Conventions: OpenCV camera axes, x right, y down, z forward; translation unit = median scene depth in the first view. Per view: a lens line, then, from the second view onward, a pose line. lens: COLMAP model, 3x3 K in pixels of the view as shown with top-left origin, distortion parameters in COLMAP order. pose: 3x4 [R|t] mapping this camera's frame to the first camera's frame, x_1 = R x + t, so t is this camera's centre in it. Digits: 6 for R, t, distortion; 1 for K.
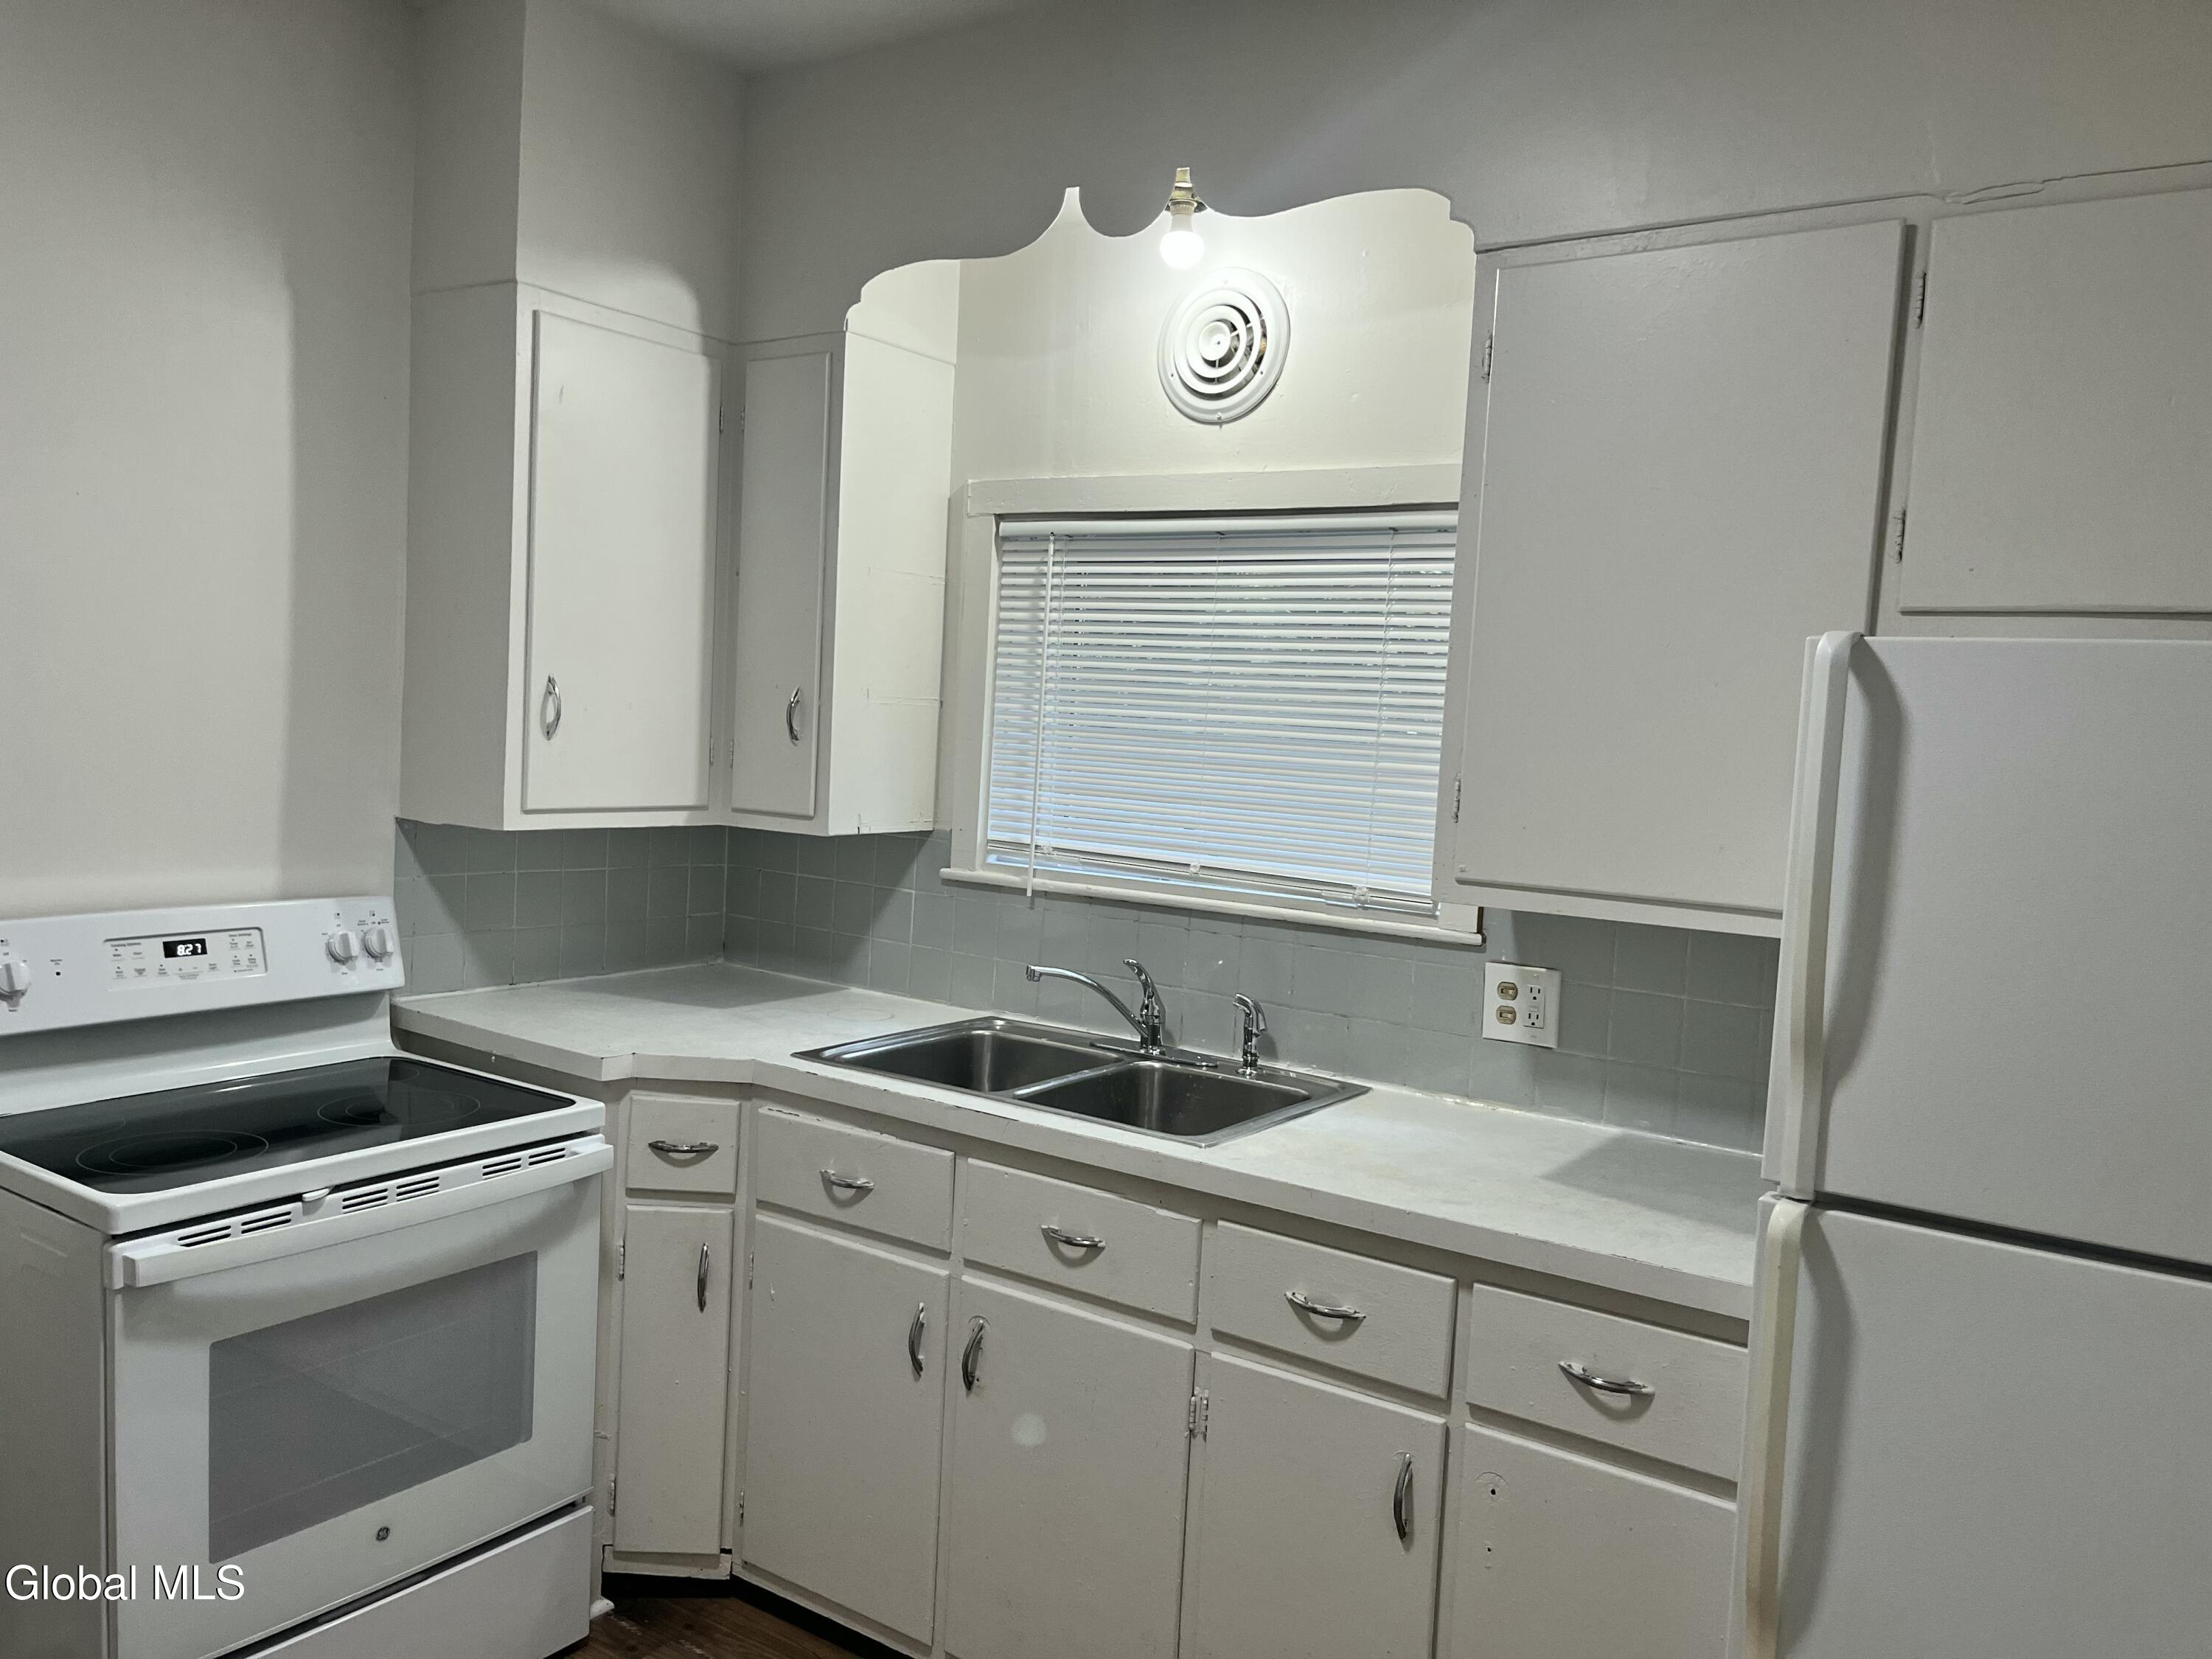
lens RADIAL K [[1694.1, 0, 1106.0], [0, 1694.1, 829.5], [0, 0, 1]] dist [0.085197, -0.145080]
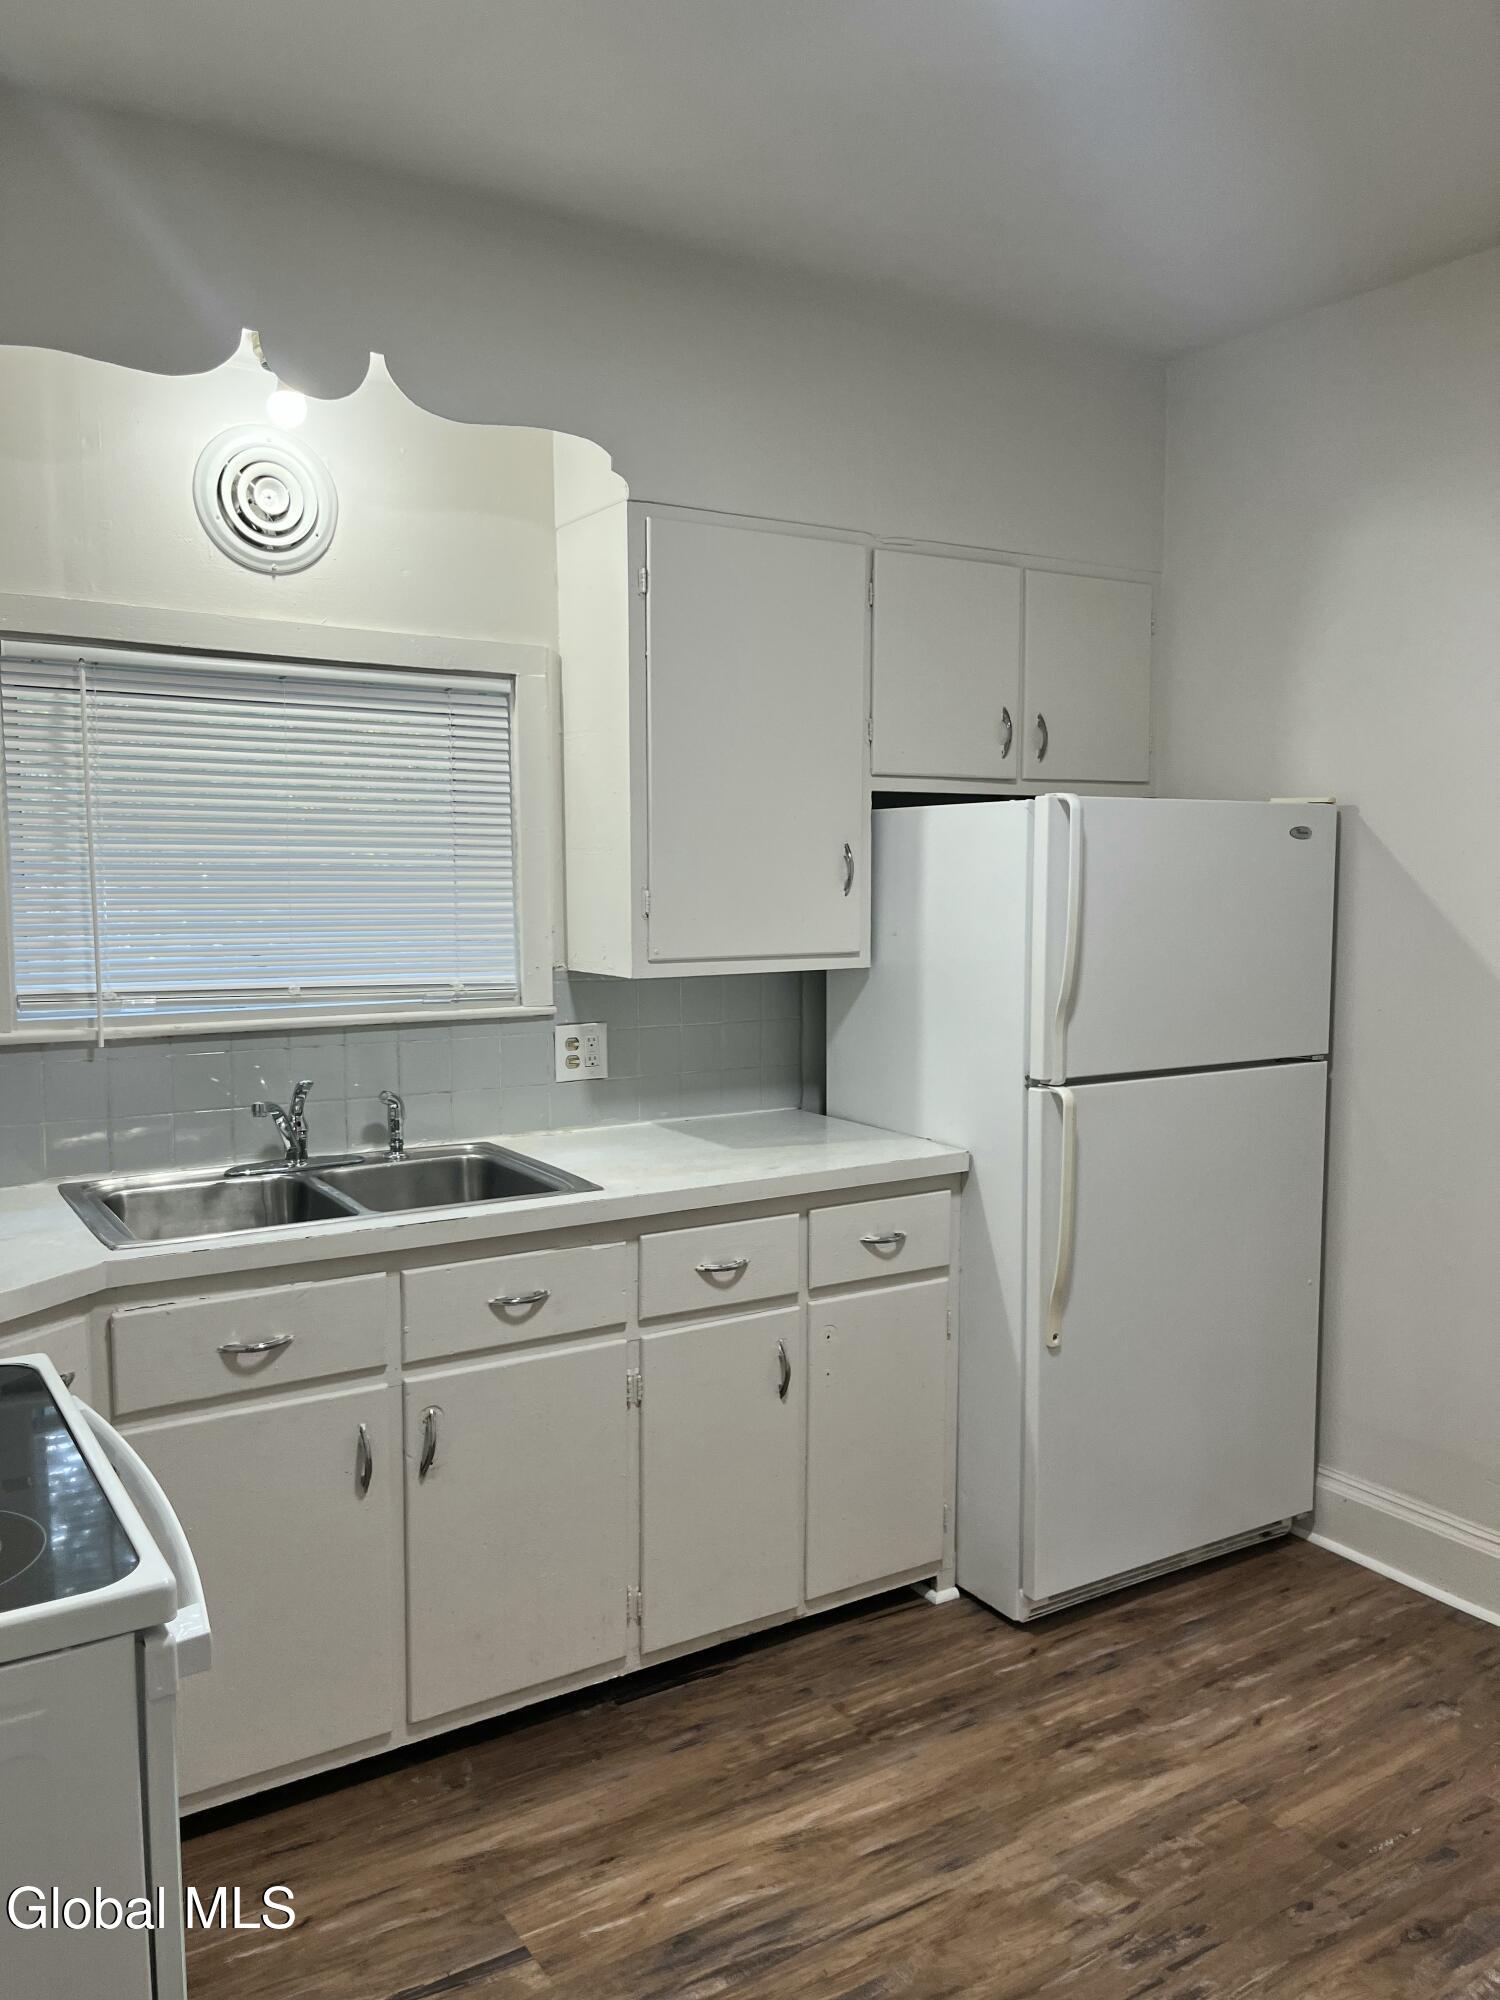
lens RADIAL K [[1524.4, 0, 749.5], [0, 1524.4, 990.4], [0, 0, 1]] dist [0.057966, 0.003013]
pose [[0.391844, -0.124660, 0.911547, -0.785238], [0.081890, 0.991571, 0.100402, -0.055836], [-0.916380, 0.035305, 0.398750, 0.376162]]
